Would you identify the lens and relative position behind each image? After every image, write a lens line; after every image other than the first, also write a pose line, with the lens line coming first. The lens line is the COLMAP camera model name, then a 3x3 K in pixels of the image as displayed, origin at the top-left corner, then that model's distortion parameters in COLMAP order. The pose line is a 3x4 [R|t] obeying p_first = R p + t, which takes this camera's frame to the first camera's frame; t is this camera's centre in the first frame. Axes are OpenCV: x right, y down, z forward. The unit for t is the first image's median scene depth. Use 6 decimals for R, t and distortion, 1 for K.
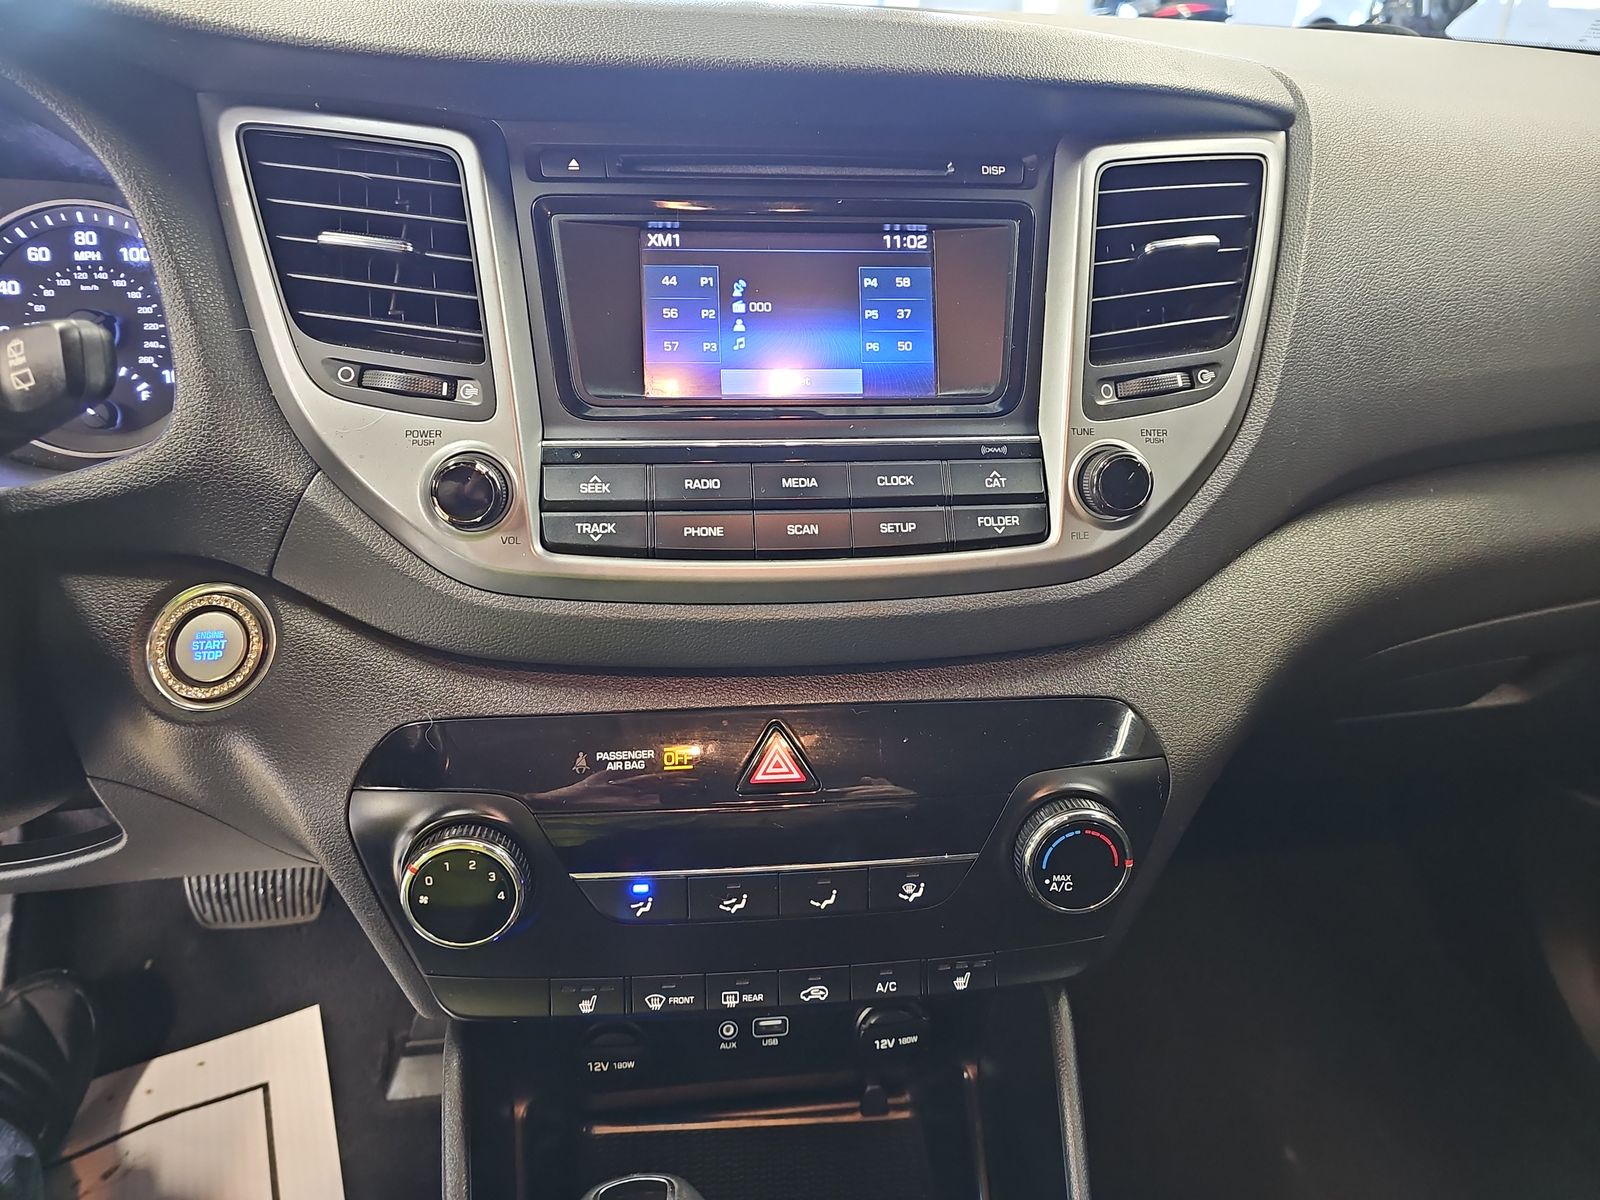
lens RADIAL K [[1085.3, 0, 805.3], [0, 1085.3, 597.2], [0, 0, 1]] dist [0.005091, -0.007567]
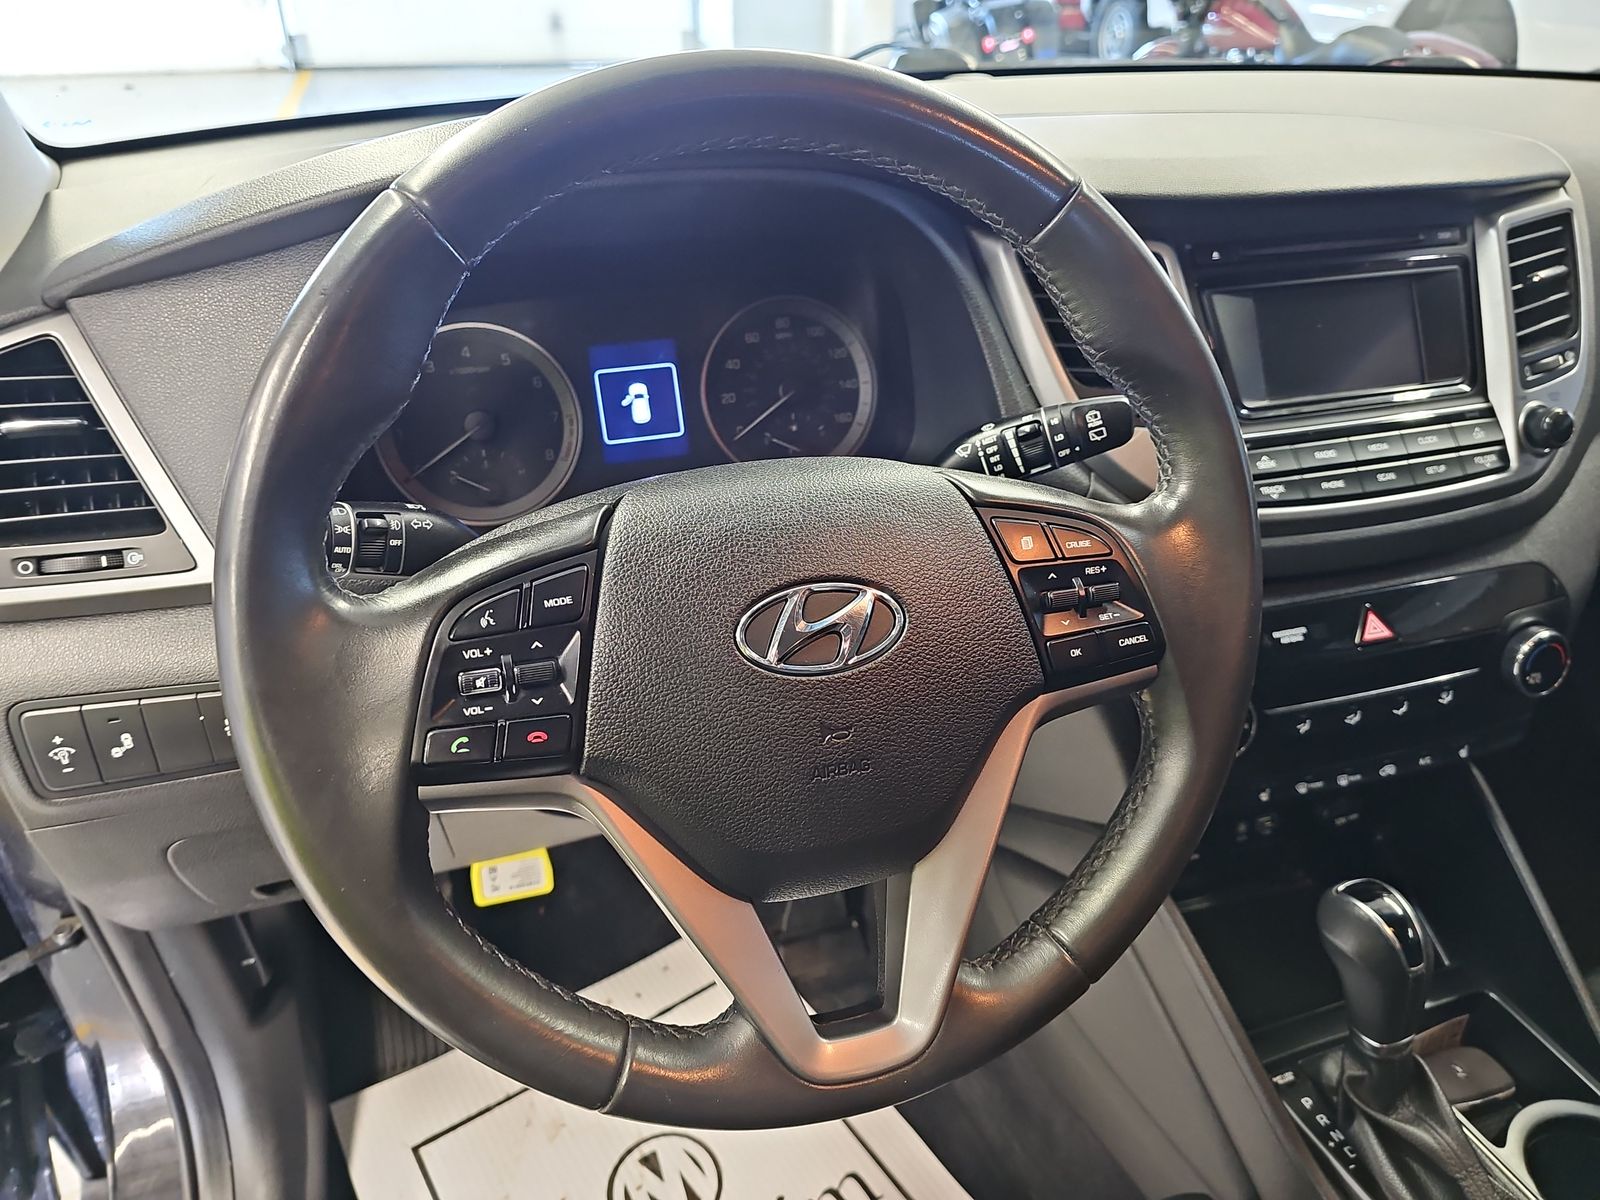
lens RADIAL K [[1085.3, 0, 787.1], [0, 1085.3, 607.1], [0, 0, 1]] dist [0.005091, -0.007567]
pose [[0.984035, -0.120942, 0.130572, -1.027946], [0.114317, 0.991801, 0.057120, -0.060956], [-0.136409, -0.041281, 0.989792, -0.435004]]
